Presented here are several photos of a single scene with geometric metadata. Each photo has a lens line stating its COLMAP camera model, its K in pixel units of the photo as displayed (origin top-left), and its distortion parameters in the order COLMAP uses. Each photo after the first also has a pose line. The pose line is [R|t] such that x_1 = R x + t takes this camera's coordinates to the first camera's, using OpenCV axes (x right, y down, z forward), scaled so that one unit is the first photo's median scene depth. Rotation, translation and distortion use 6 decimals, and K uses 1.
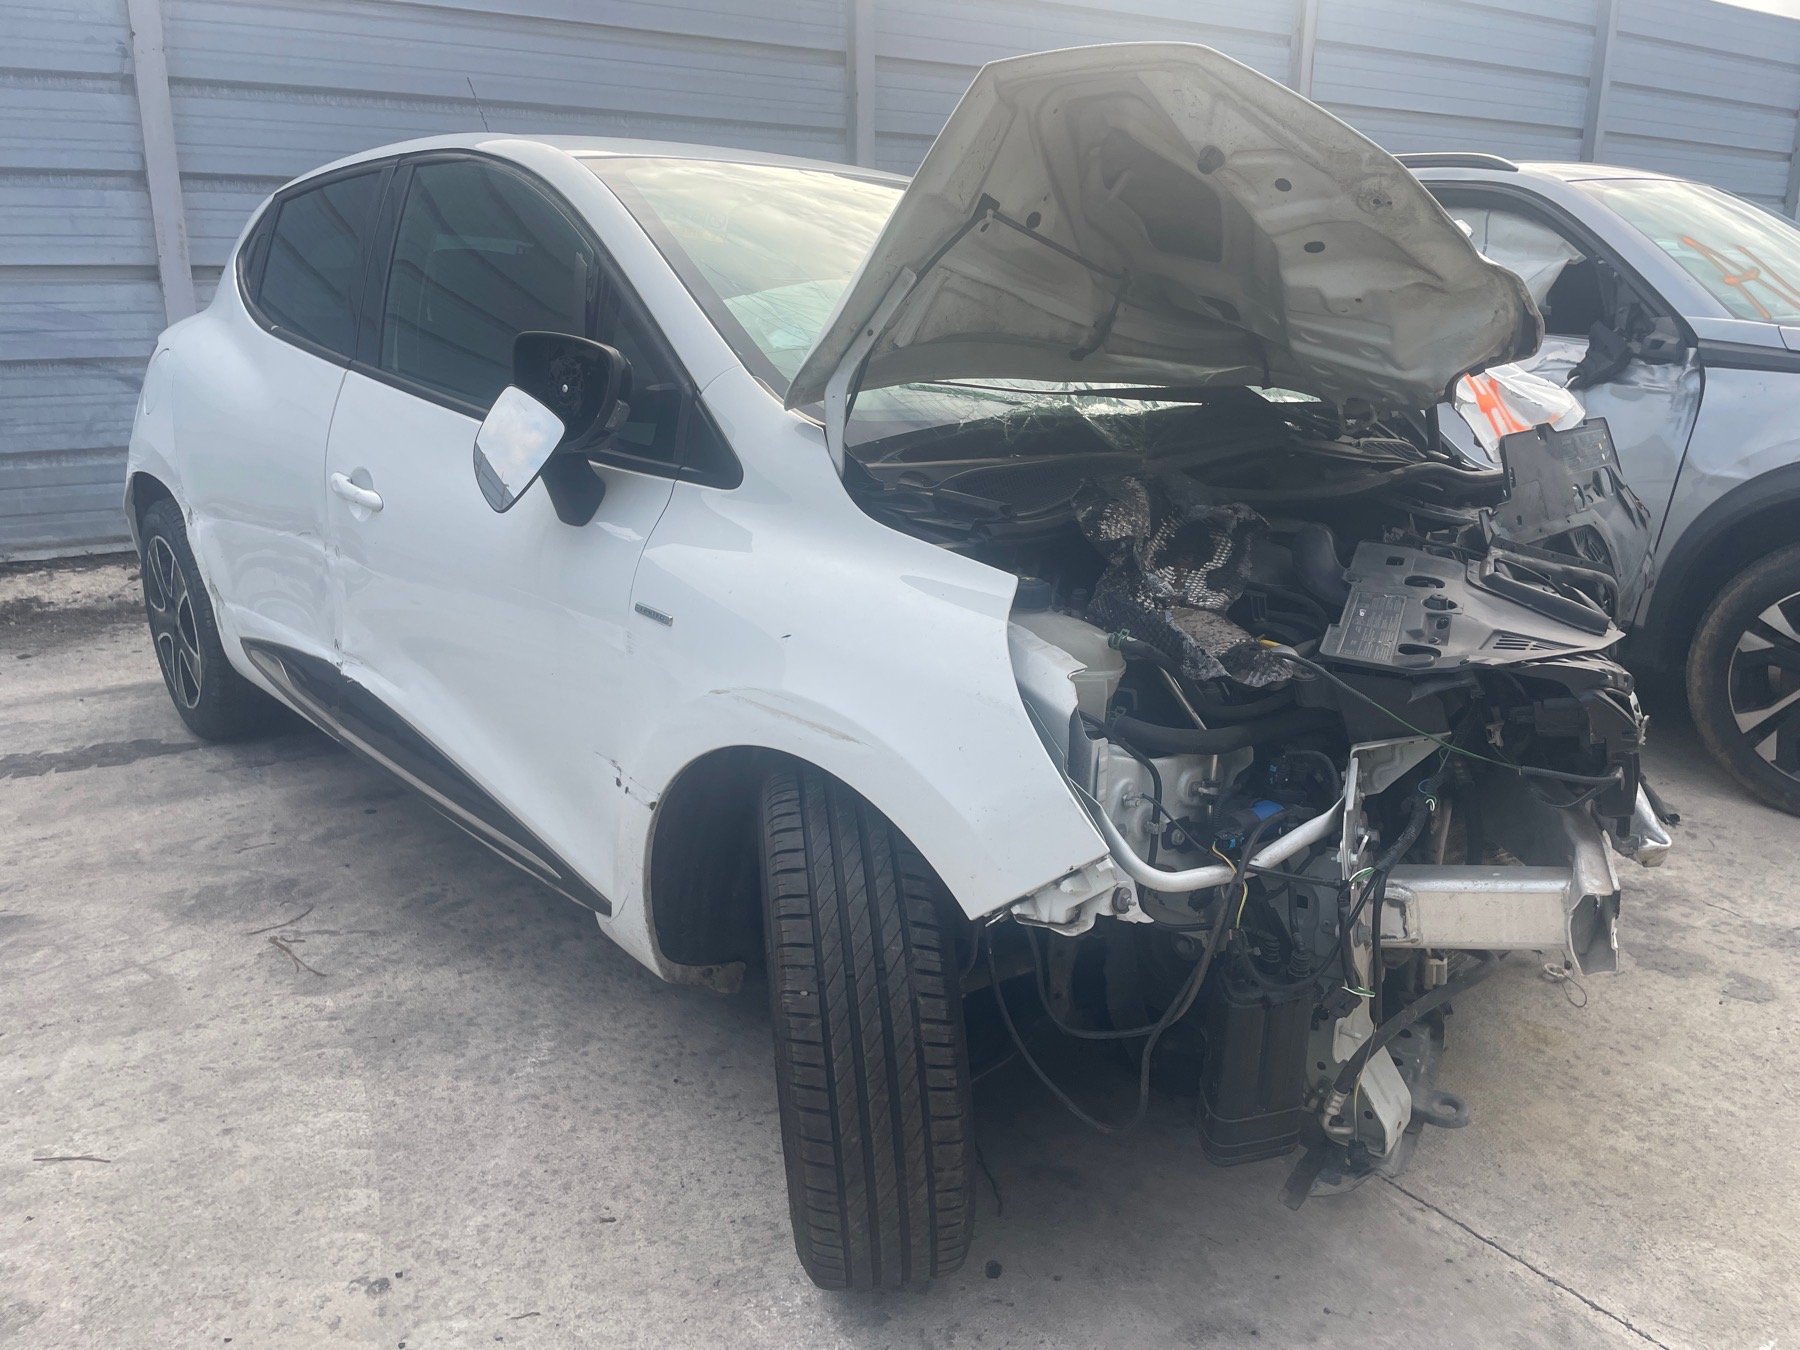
lens RADIAL K [[1359.3, 0, 918.2], [0, 1359.3, 695.6], [0, 0, 1]] dist [0.076213, -0.102143]
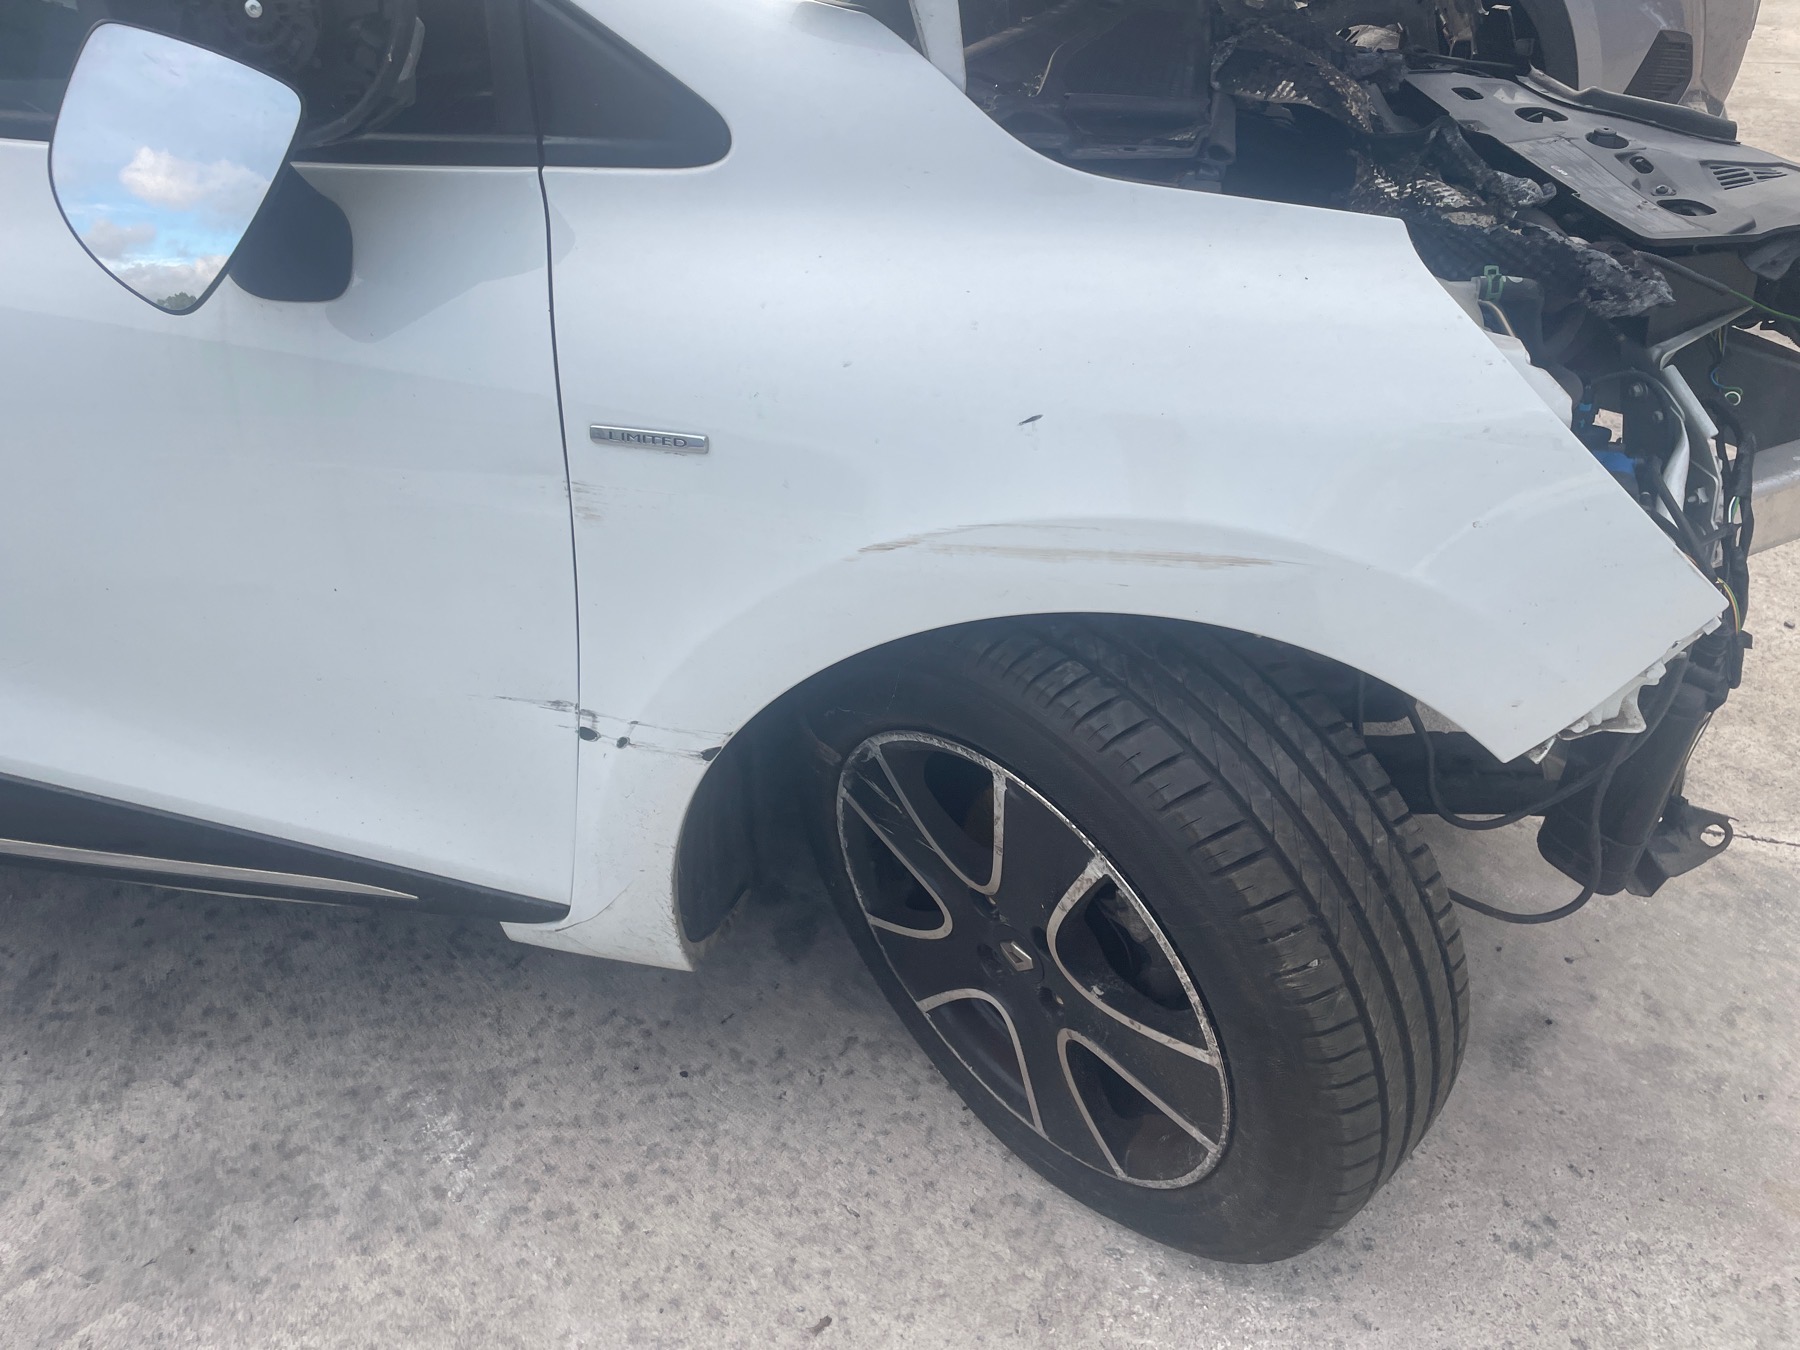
lens RADIAL K [[1358.1, 0, 887.2], [0, 1358.1, 667.5], [0, 0, 1]] dist [0.080381, -0.109281]
pose [[0.807437, -0.370642, 0.458988, -0.381460], [0.223005, 0.912034, 0.344183, -0.135832], [-0.546181, -0.175550, 0.819065, 0.474567]]
